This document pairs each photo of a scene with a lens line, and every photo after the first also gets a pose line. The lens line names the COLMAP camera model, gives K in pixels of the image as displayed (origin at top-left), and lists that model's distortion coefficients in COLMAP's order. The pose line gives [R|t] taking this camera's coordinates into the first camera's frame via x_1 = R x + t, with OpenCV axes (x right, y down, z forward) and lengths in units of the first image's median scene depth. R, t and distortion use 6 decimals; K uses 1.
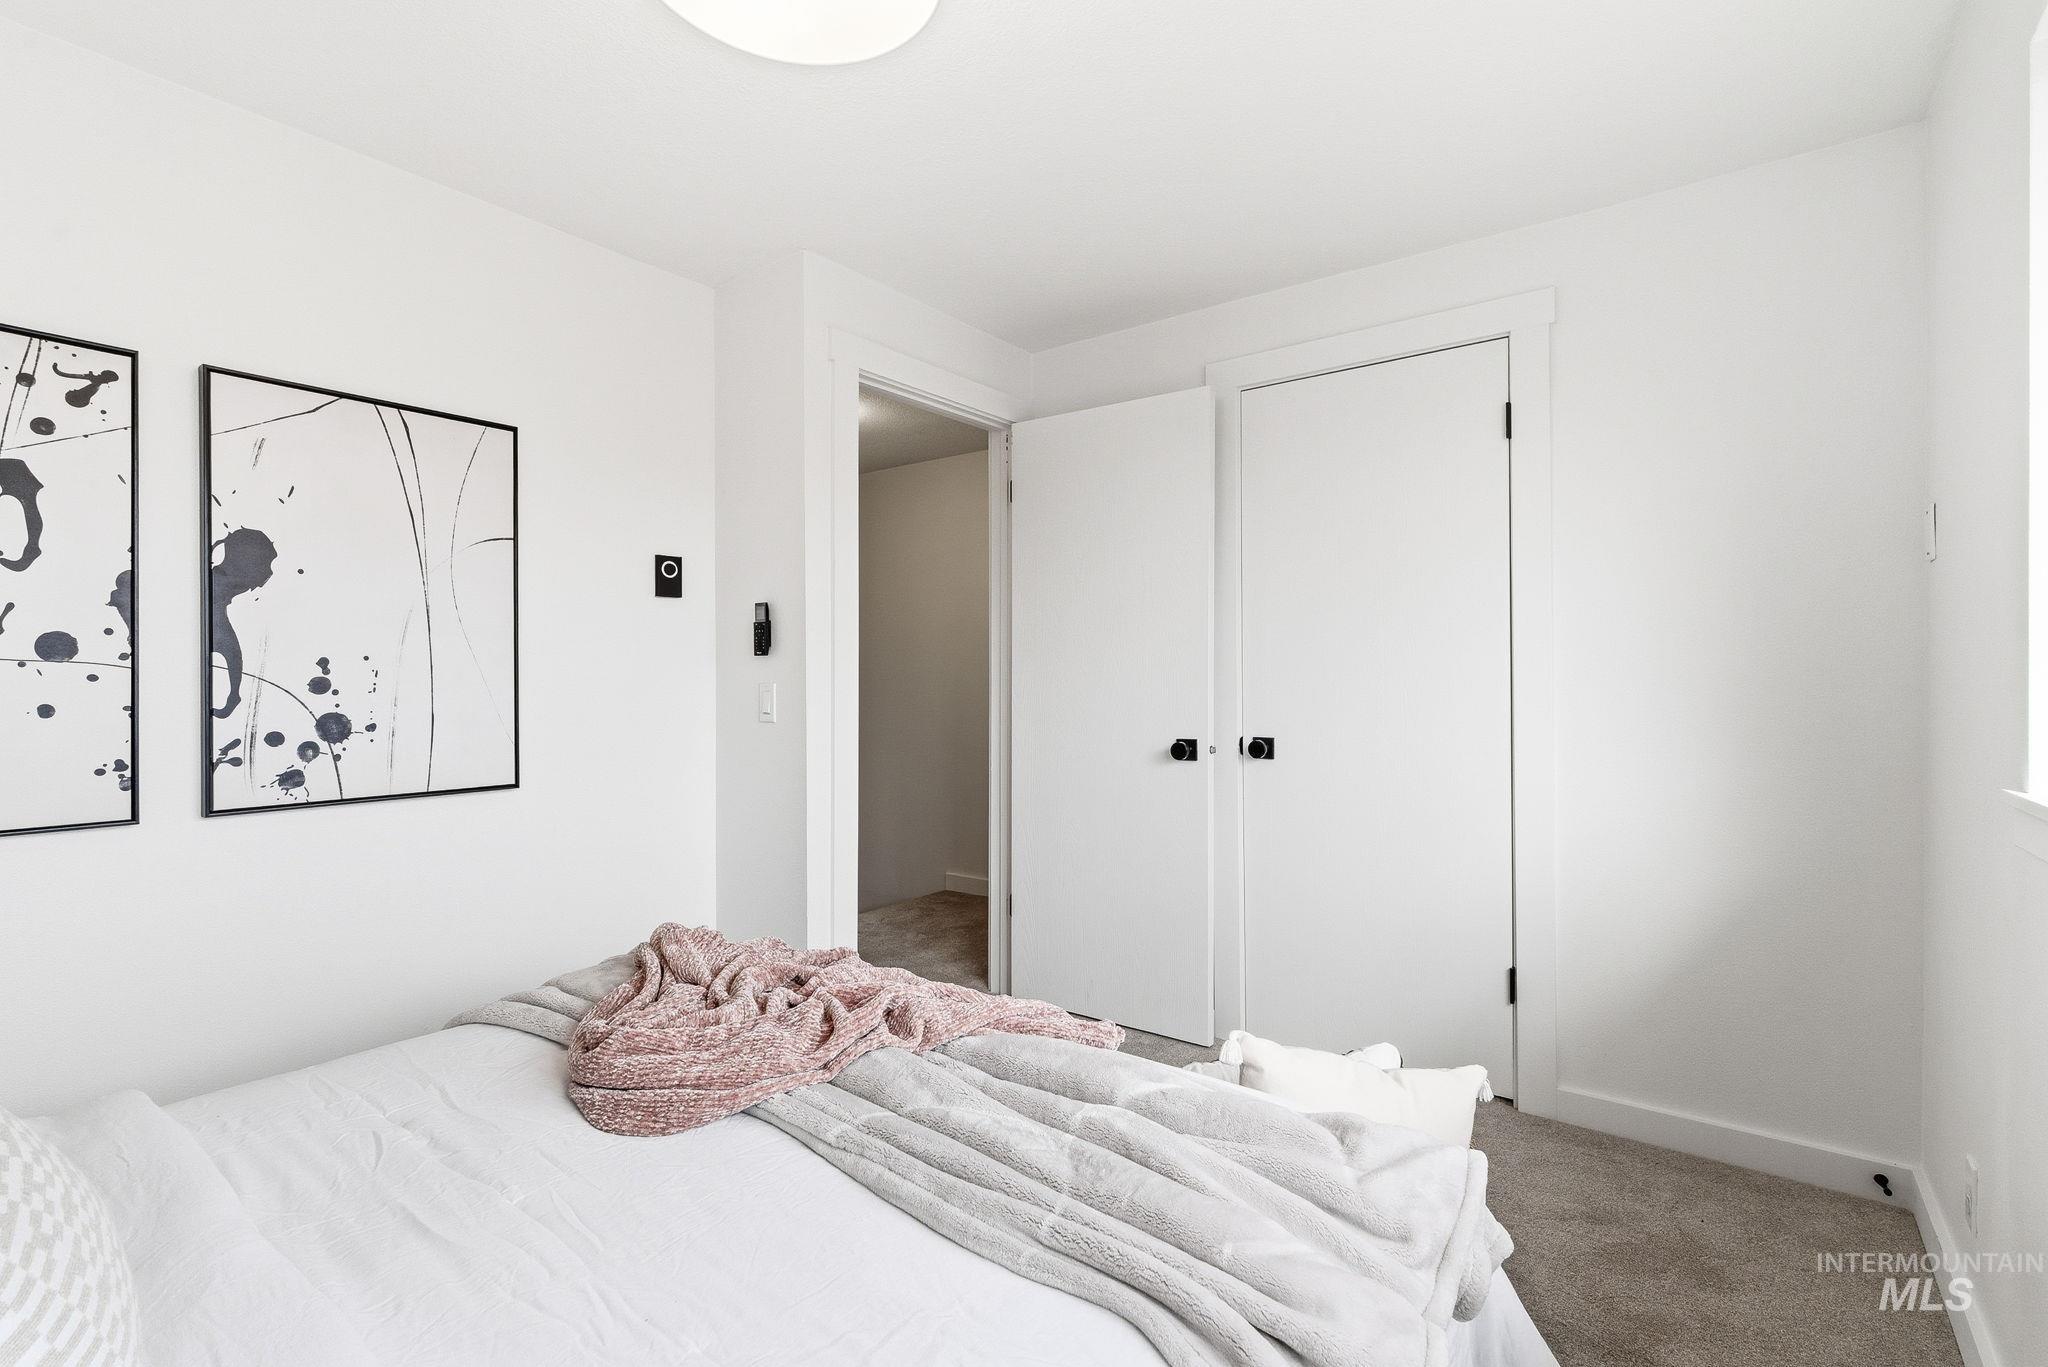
lens RADIAL K [[936.7, 0, 1028.3], [0, 936.7, 675.0], [0, 0, 1]] dist [0.000078, -0.000196]
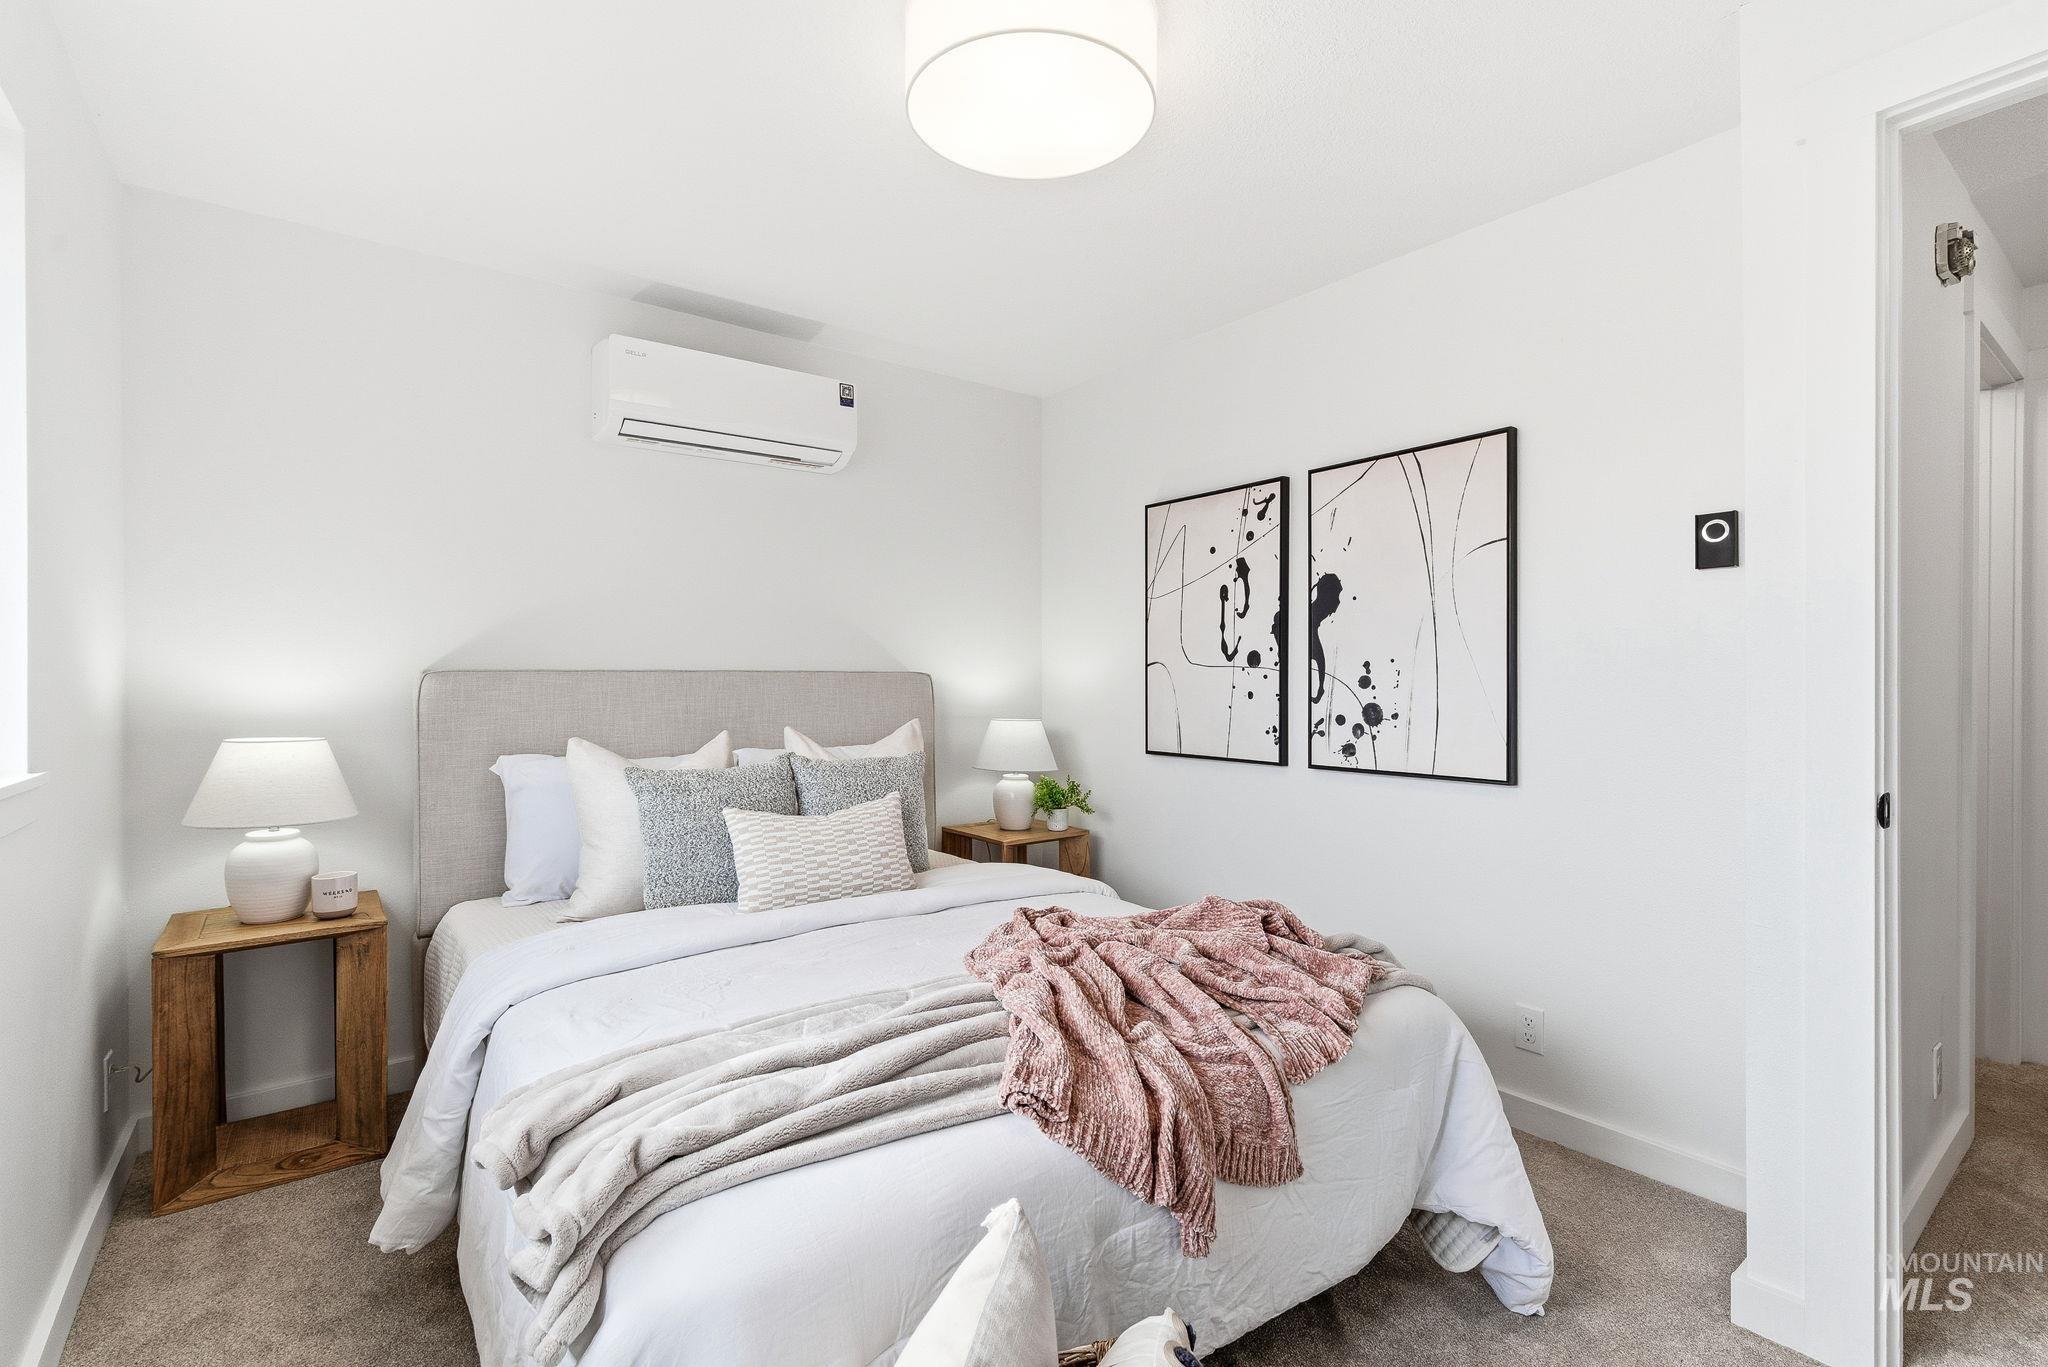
lens RADIAL K [[936.7, 0, 1028.3], [0, 936.7, 675.0], [0, 0, 1]] dist [0.000078, -0.000196]
pose [[-0.271110, -0.003010, -0.962544, 0.679420], [0.004617, 0.999980, -0.004428, 0.004907], [0.962537, -0.005644, -0.271091, 0.934372]]
